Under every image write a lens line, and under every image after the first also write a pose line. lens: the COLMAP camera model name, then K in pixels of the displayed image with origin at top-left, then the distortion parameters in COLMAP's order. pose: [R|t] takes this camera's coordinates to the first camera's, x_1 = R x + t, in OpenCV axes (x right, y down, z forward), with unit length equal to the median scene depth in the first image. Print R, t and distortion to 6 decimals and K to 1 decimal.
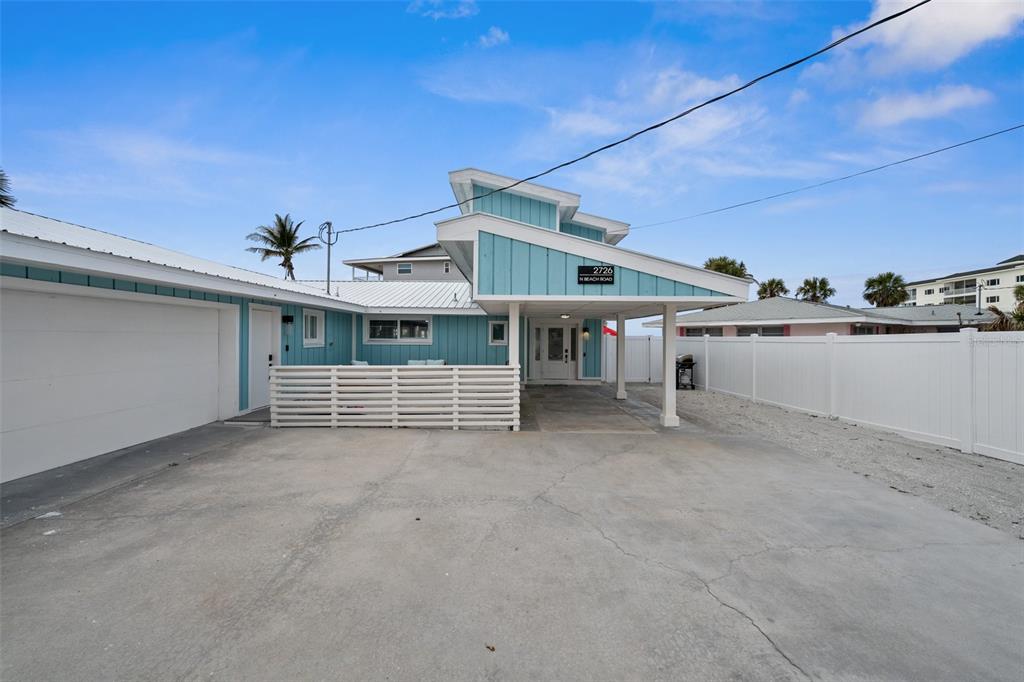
lens RADIAL K [[406.9, 0, 512.0], [0, 406.9, 341.0], [0, 0, 1]] dist [-0.004958, -0.000193]
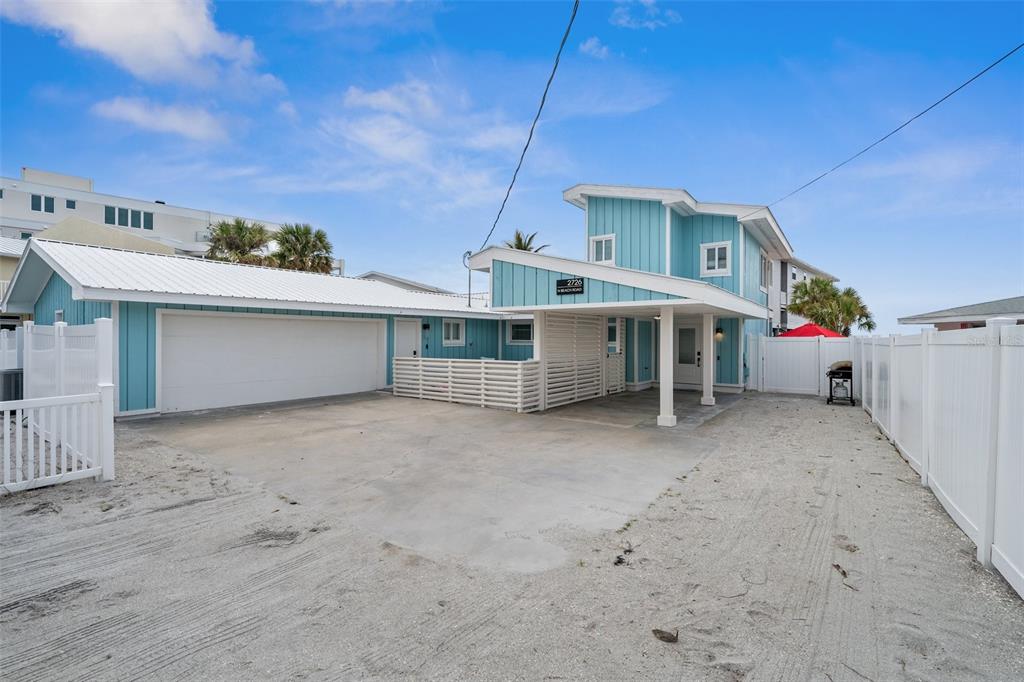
lens RADIAL K [[458.7, 0, 512.0], [0, 458.7, 341.0], [0, 0, 1]] dist [-0.000938, -0.000044]
pose [[0.807598, 0.001889, -0.589730, 0.841945], [-0.003984, 0.999990, -0.002252, 0.000418], [0.589720, 0.004168, 0.807597, -0.178437]]
